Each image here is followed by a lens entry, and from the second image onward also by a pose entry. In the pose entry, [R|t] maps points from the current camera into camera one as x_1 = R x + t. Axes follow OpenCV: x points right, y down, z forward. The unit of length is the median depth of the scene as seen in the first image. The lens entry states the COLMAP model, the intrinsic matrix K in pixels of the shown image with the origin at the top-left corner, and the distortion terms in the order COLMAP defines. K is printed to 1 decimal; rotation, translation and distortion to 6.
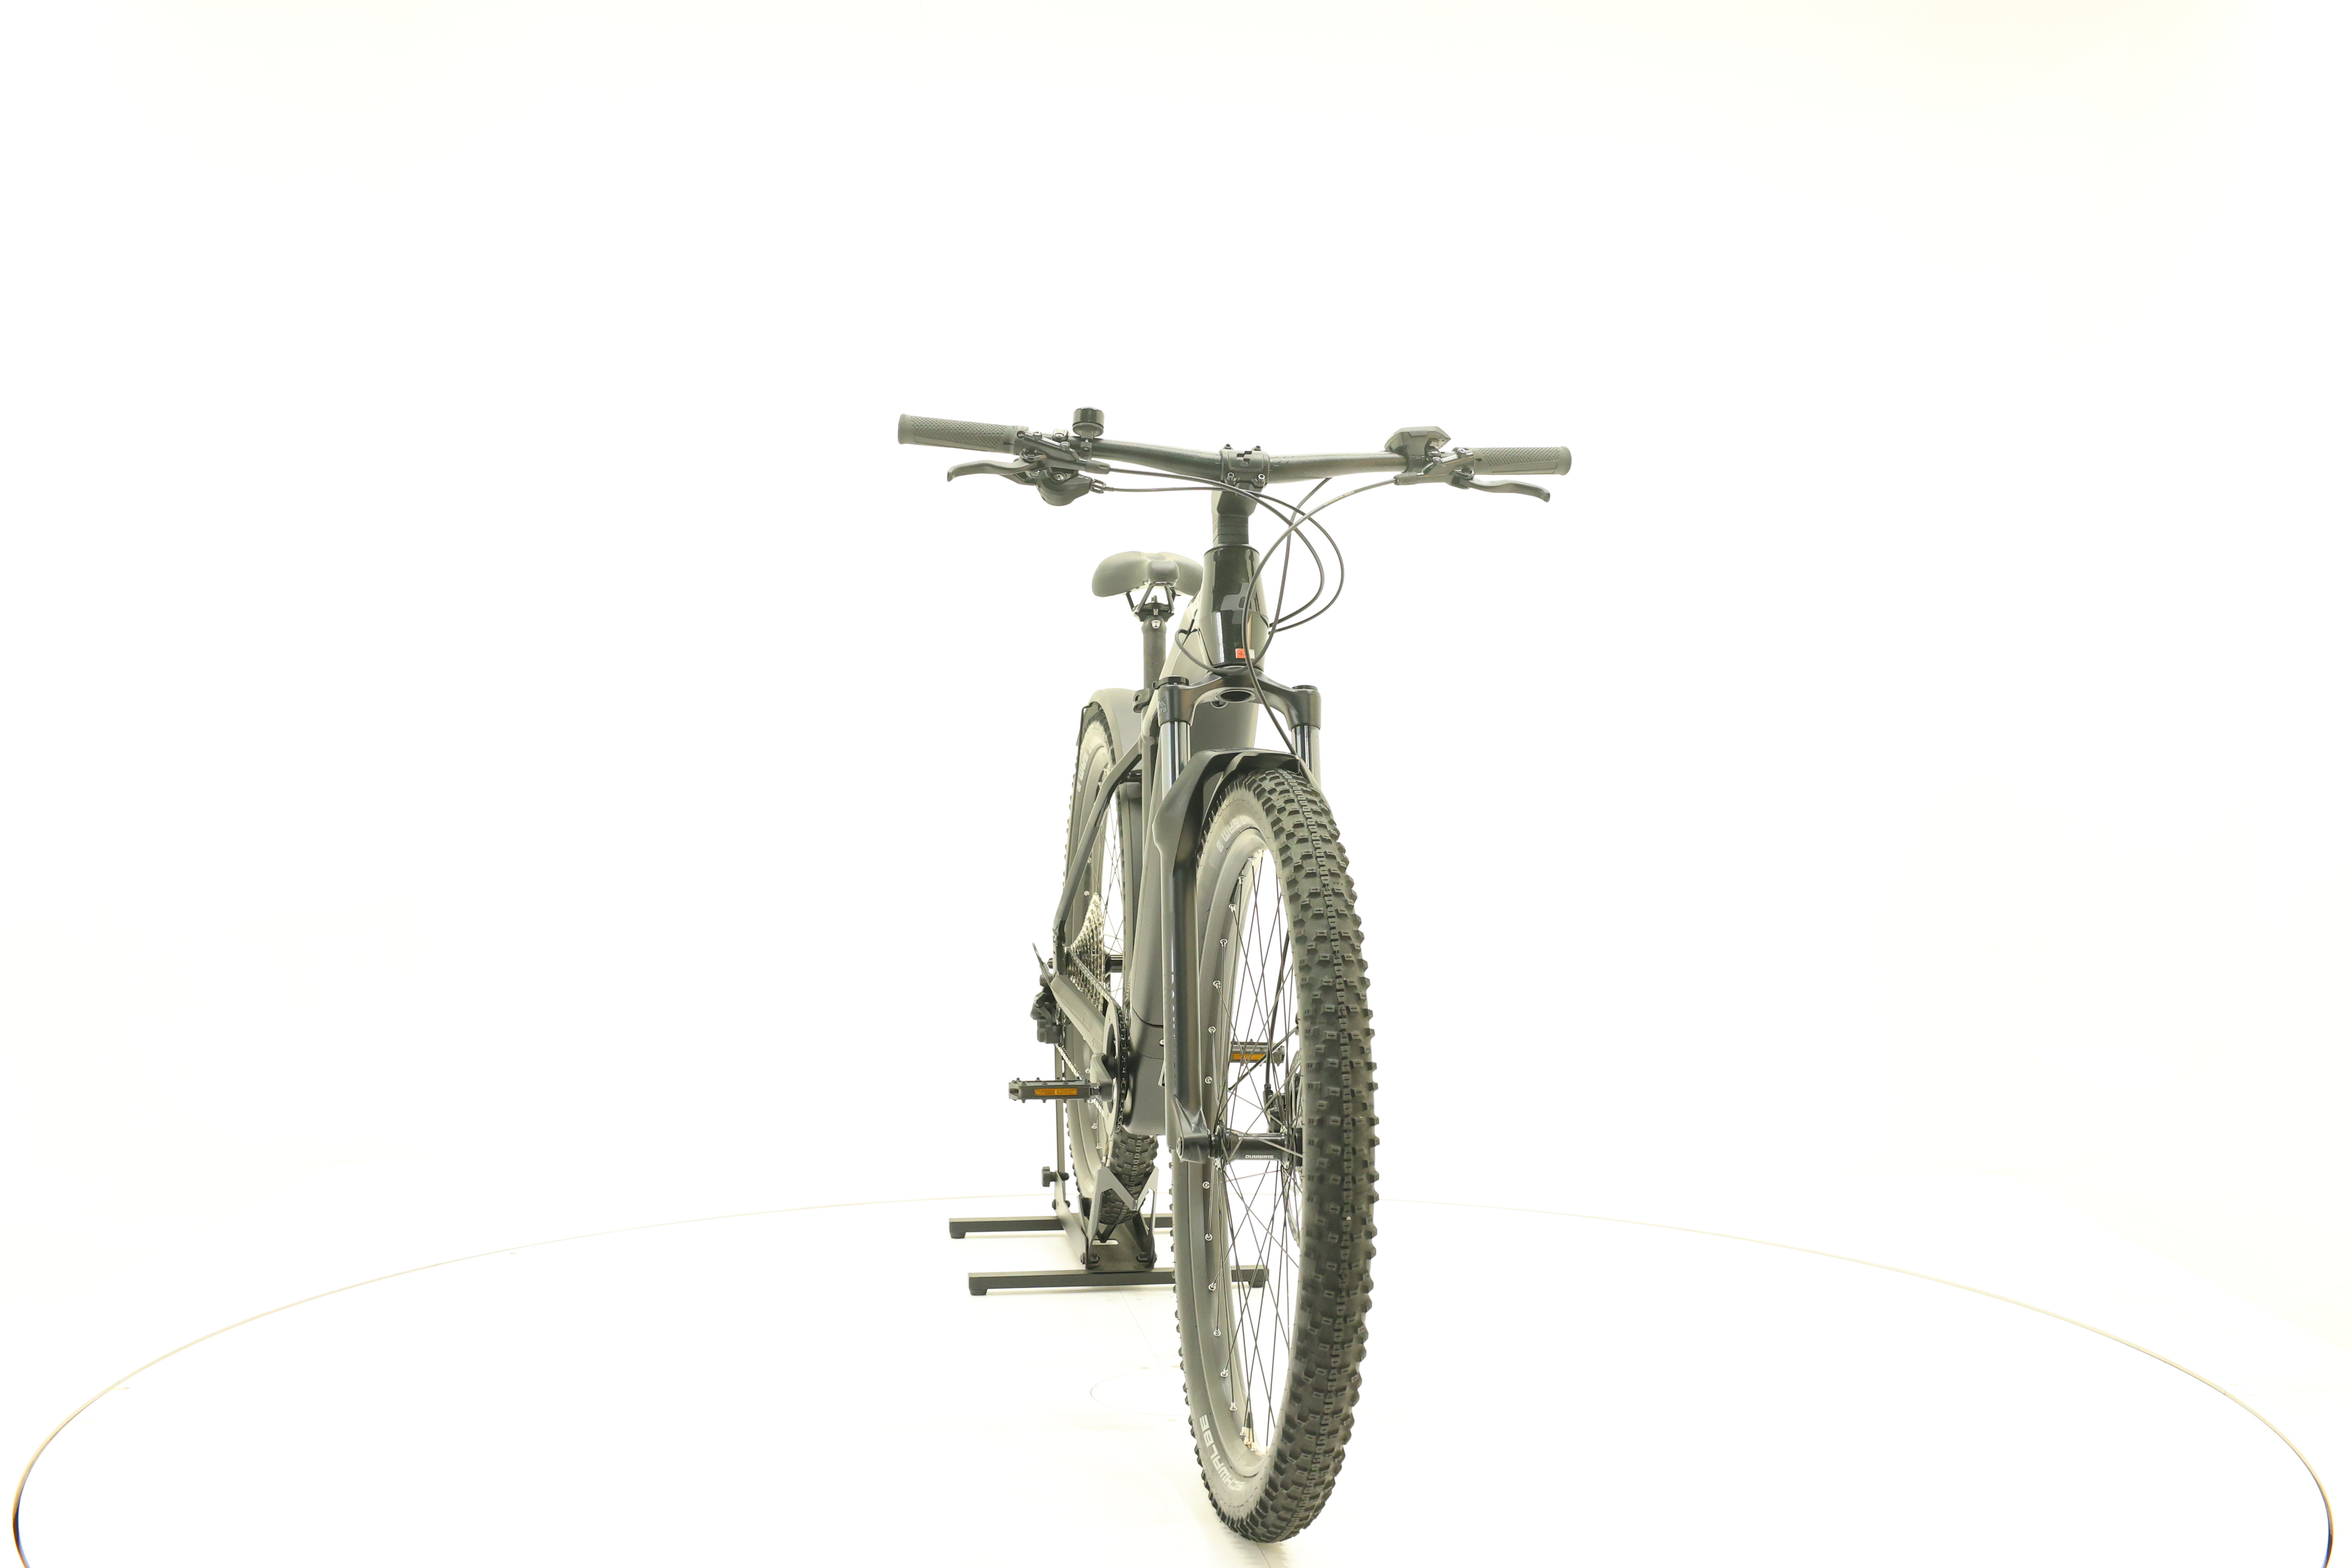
lens RADIAL K [[2500.9, 0, 1165.6], [0, 2500.9, 782.7], [0, 0, 1]] dist [0.000015, 0.000000]
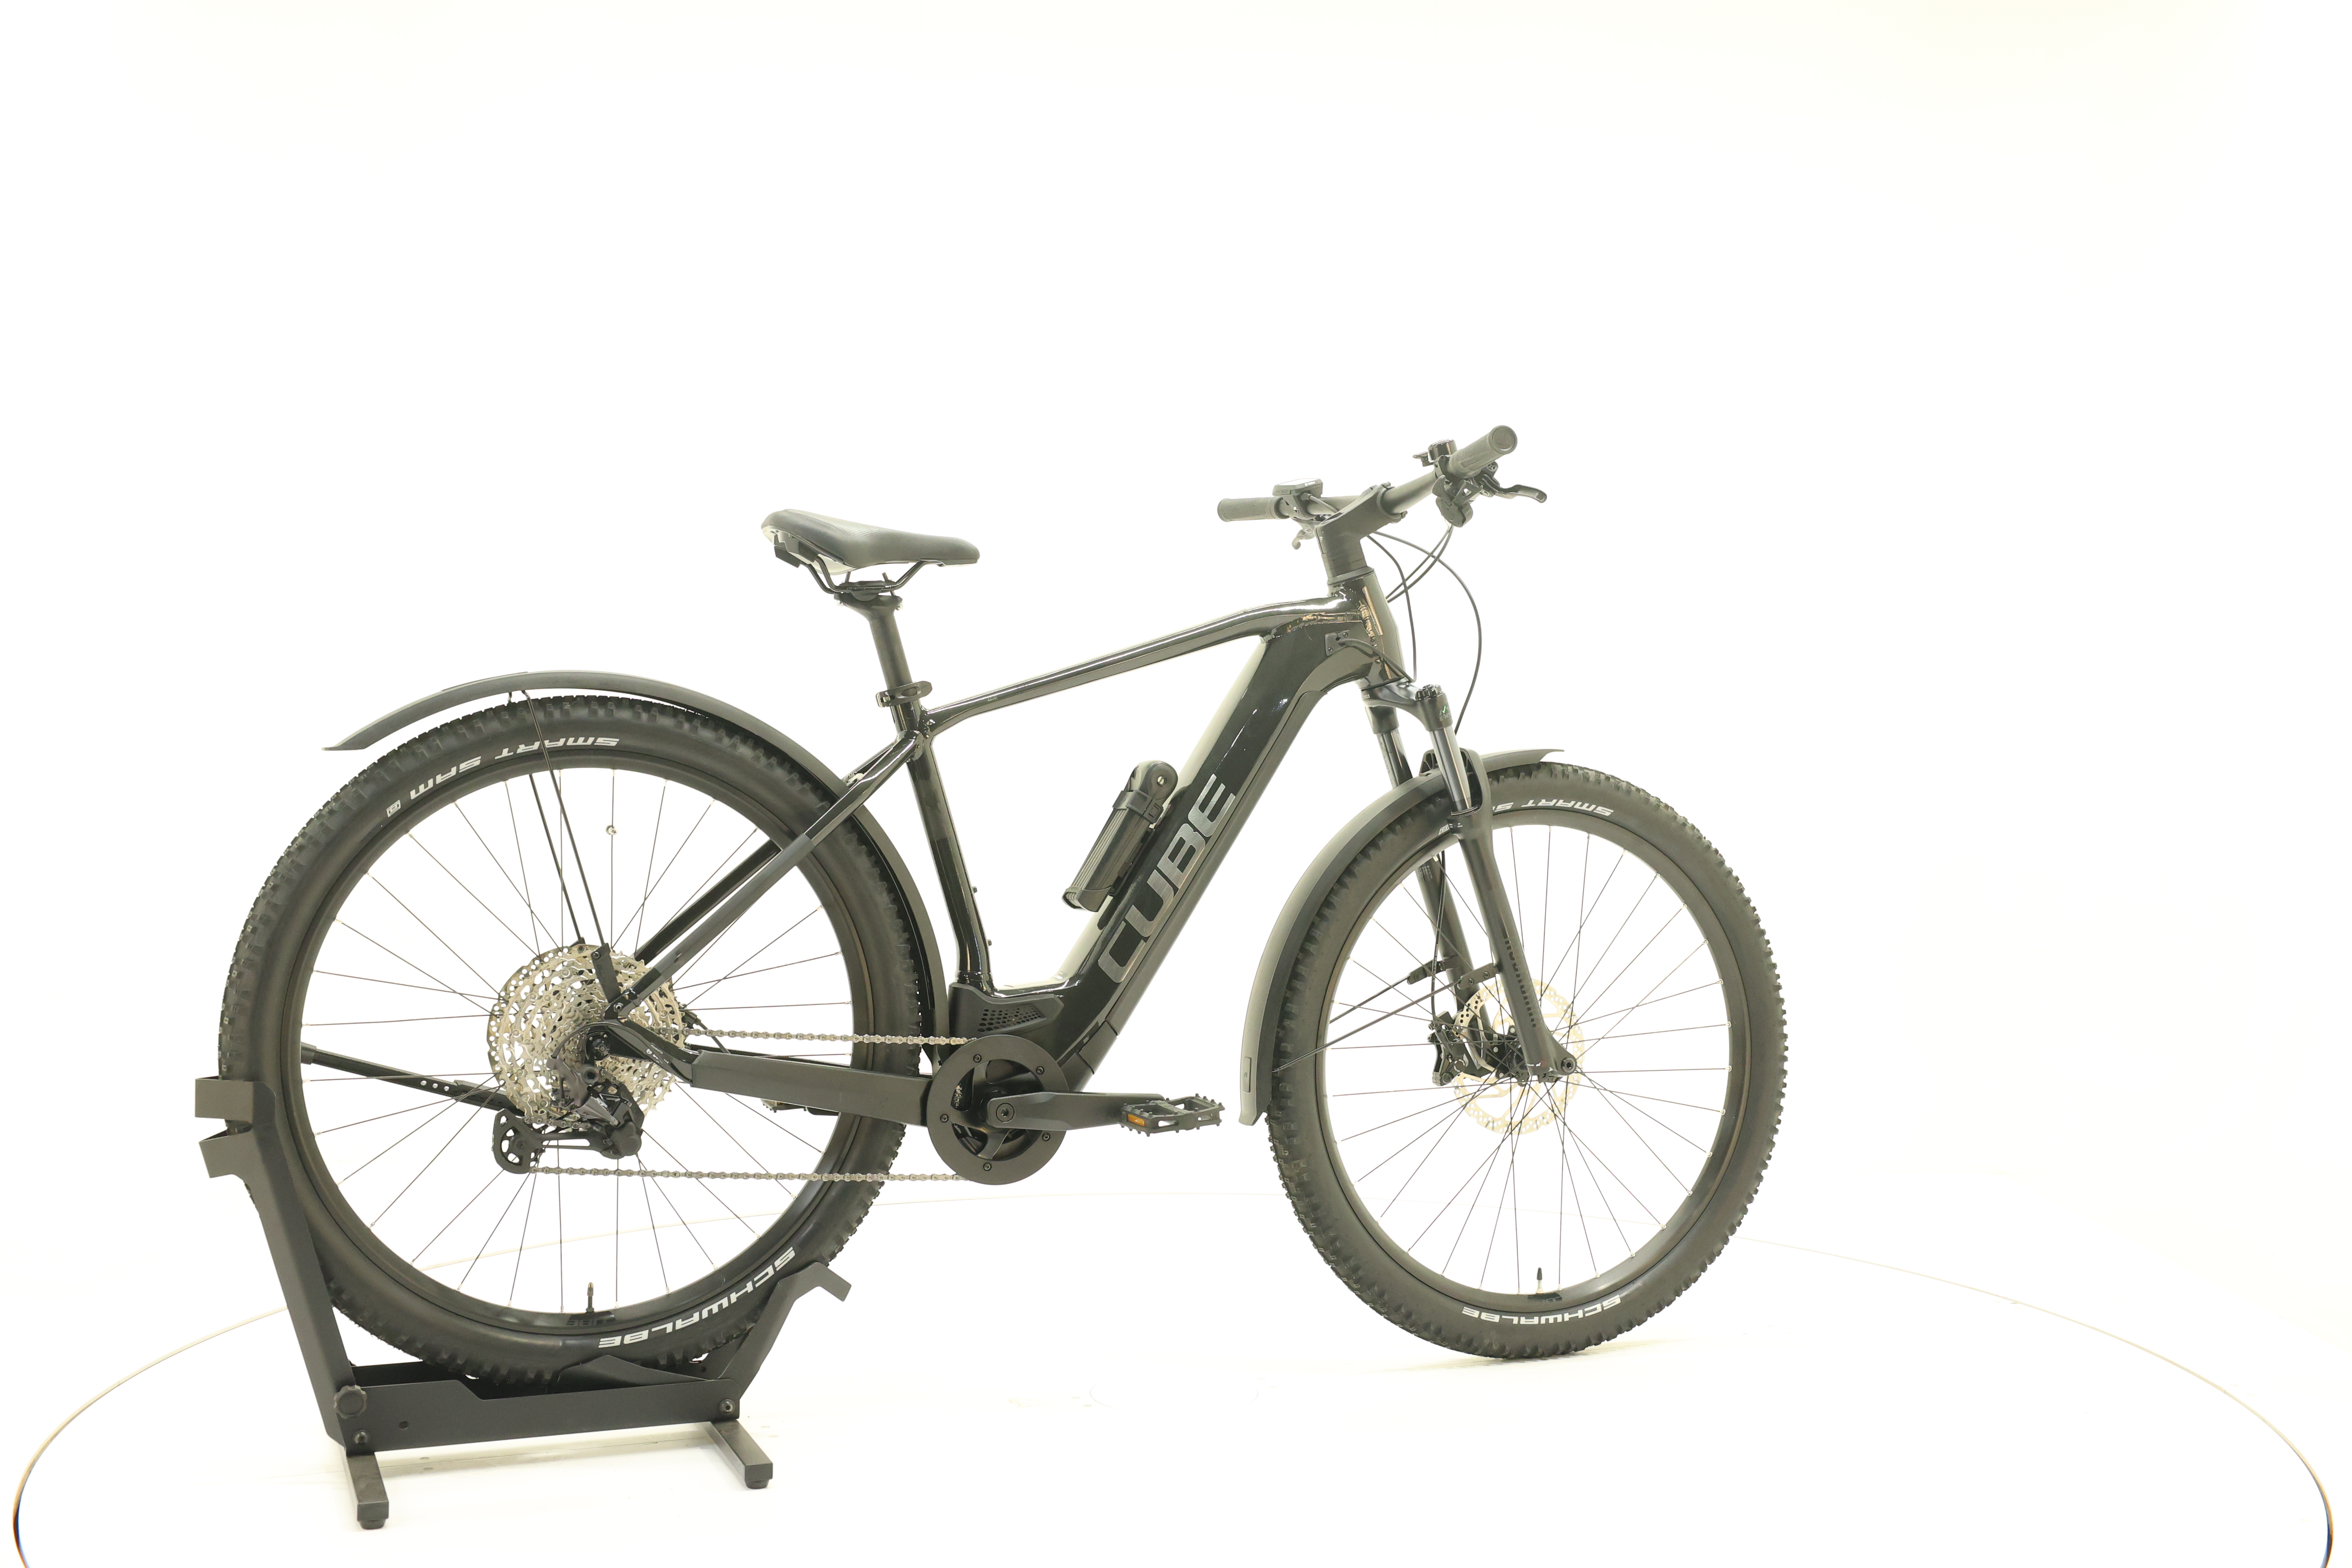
lens RADIAL K [[2500.9, 0, 1170.2], [0, 2500.9, 782.7], [0, 0, 1]] dist [0.000015, 0.000000]
pose [[-0.231438, -0.024406, 0.972544, -1.064570], [0.014512, 0.999487, 0.028536, -0.031371], [-0.972742, 0.020718, -0.230965, 1.356717]]
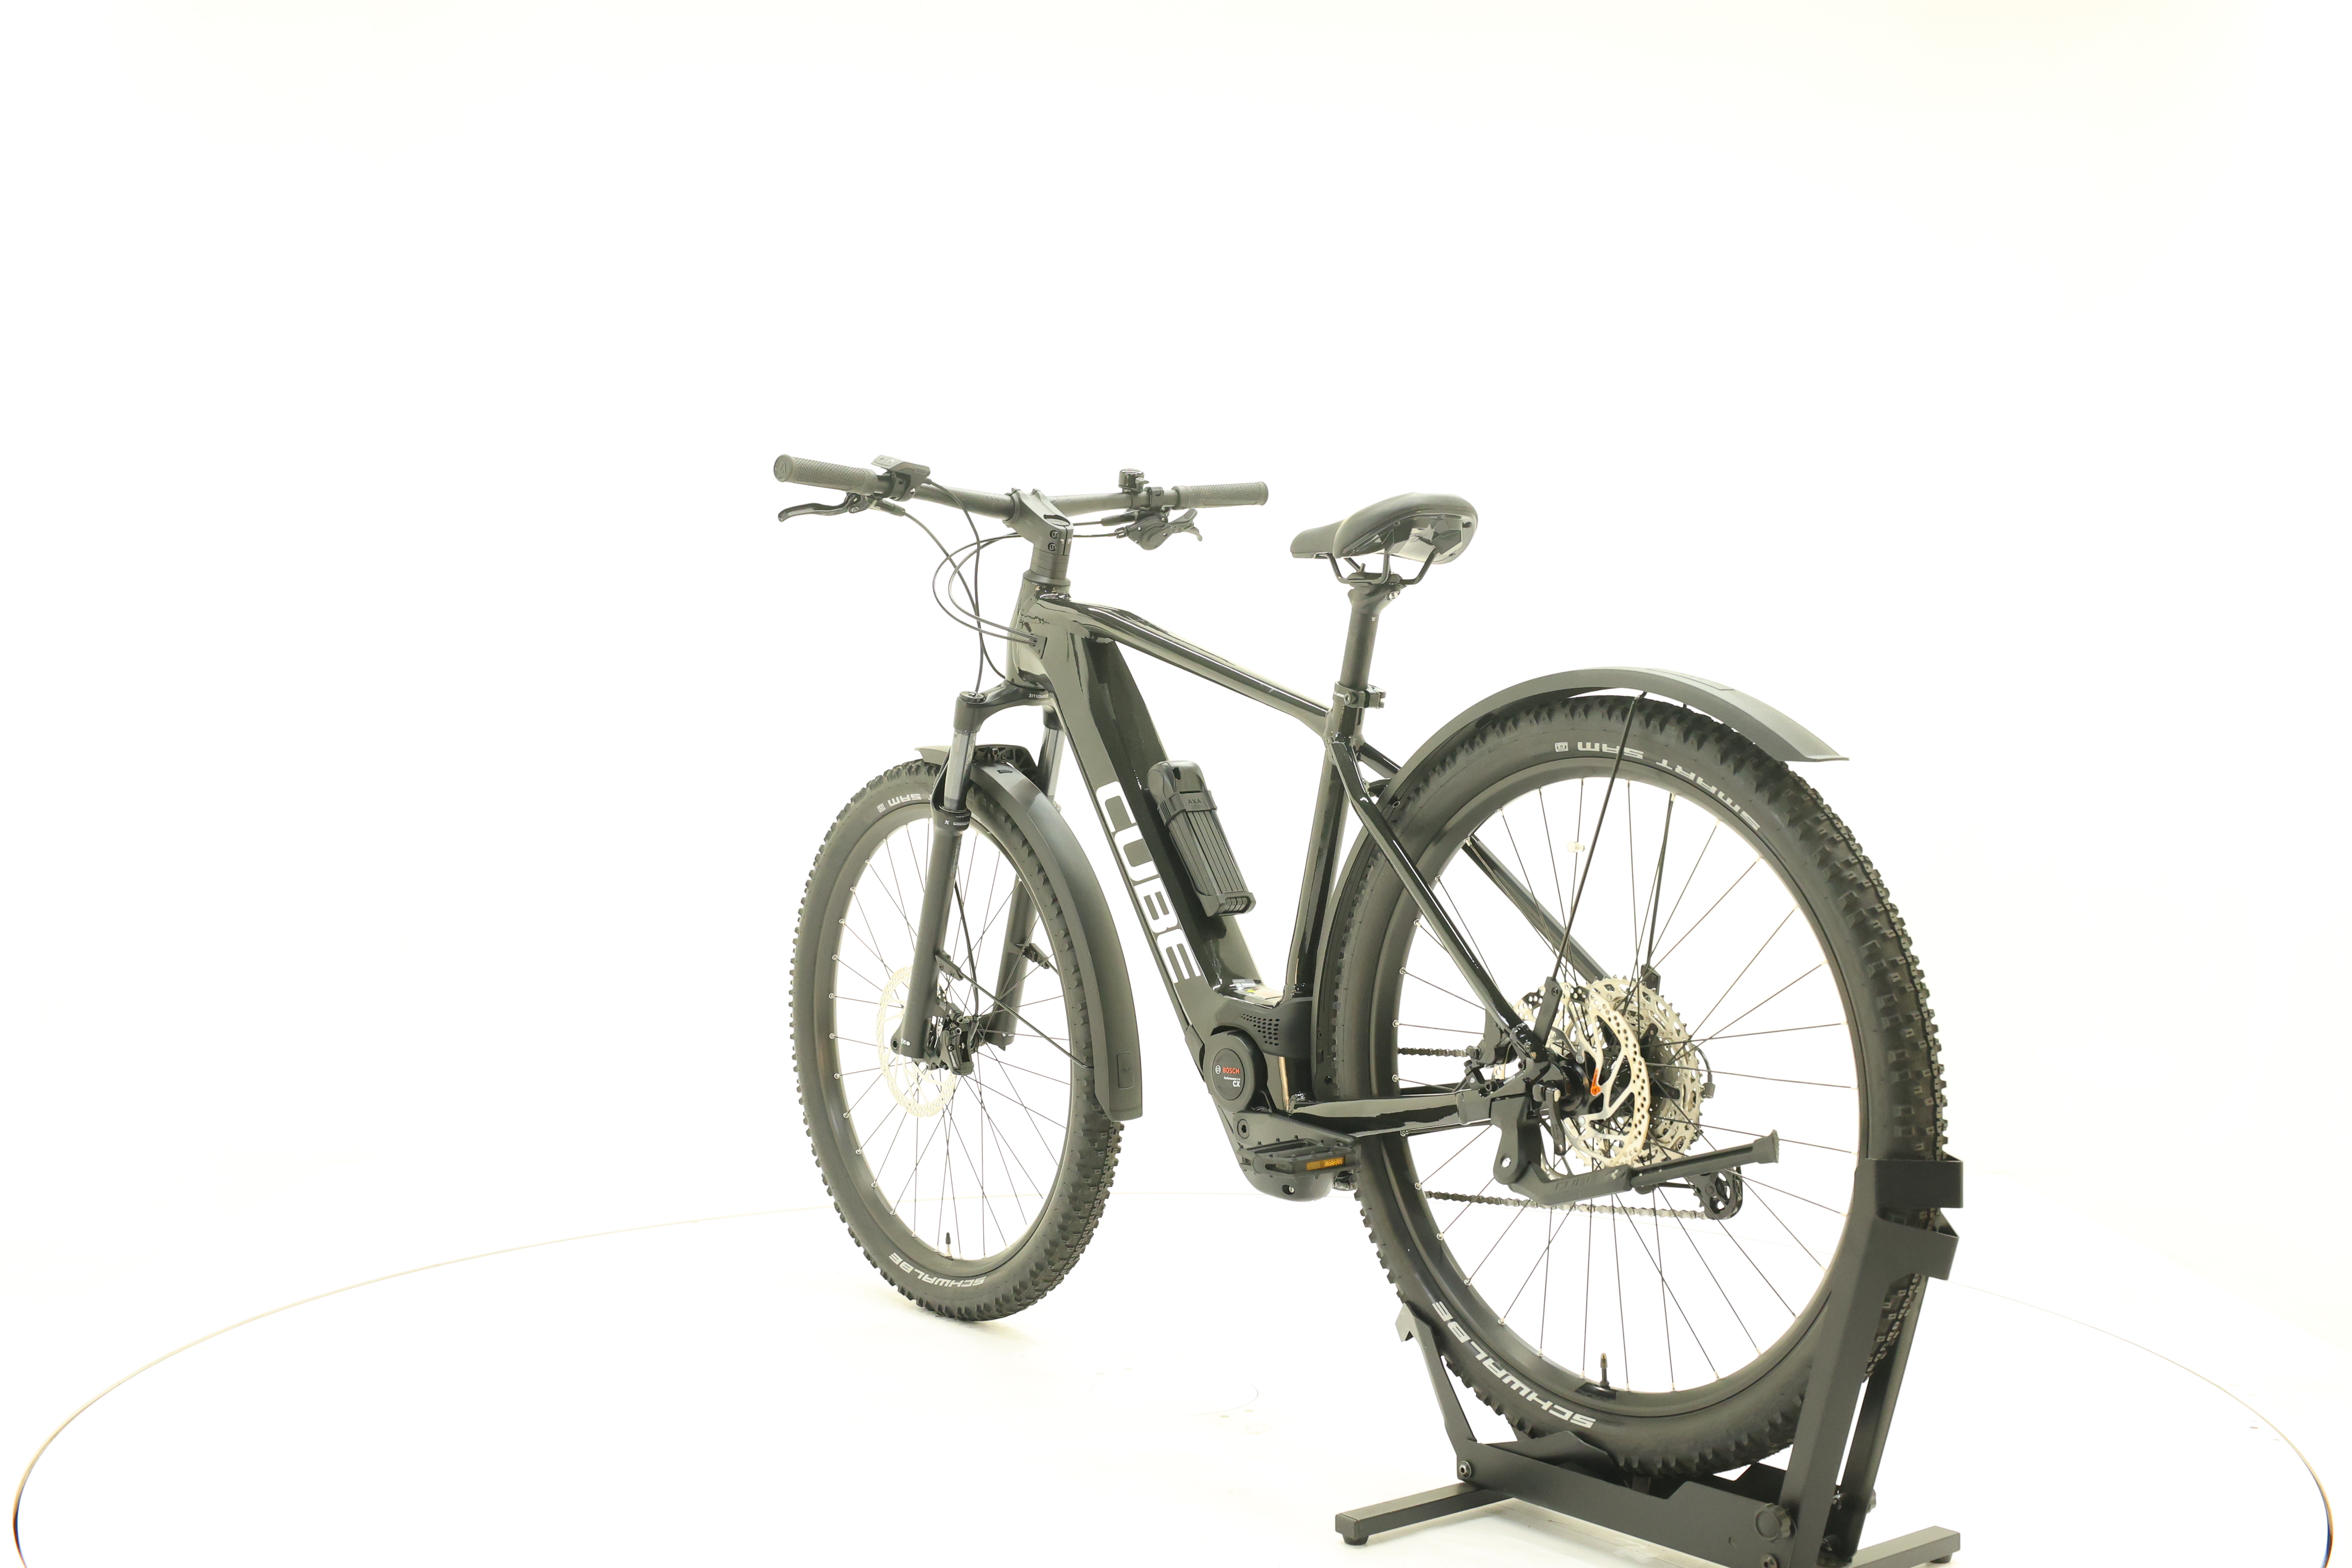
lens RADIAL K [[2500.9, 0, 1186.7], [0, 2500.9, 776.4], [0, 0, 1]] dist [0.000015, 0.000000]
pose [[-0.869108, 0.000342, -0.494622, 0.546036], [-0.017952, 0.999319, 0.032235, -0.038385], [0.494297, 0.036895, -0.868510, 2.057578]]
